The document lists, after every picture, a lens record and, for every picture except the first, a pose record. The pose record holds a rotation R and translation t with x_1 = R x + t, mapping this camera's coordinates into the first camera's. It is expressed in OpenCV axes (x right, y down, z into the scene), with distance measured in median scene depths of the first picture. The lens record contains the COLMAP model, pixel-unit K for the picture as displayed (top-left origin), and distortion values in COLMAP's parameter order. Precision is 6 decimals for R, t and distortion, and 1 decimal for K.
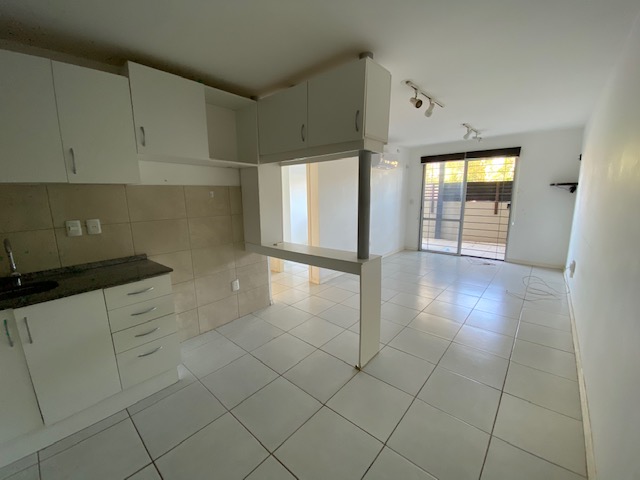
lens RADIAL K [[261.6, 0, 318.2], [0, 261.6, 240.4], [0, 0, 1]] dist [-0.000354, -0.004122]
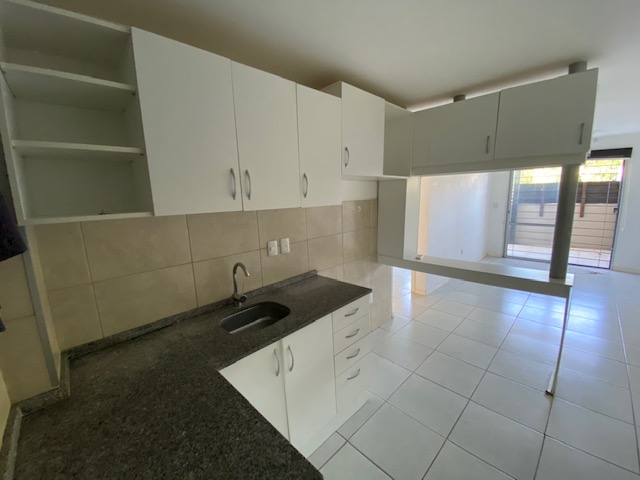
lens RADIAL K [[261.6, 0, 324.3], [0, 261.6, 239.1], [0, 0, 1]] dist [-0.000354, -0.004122]
pose [[0.997149, -0.006641, -0.075163, -0.246261], [0.005779, 0.999915, -0.011673, -0.025528], [0.075234, 0.011206, 0.997103, 0.001915]]
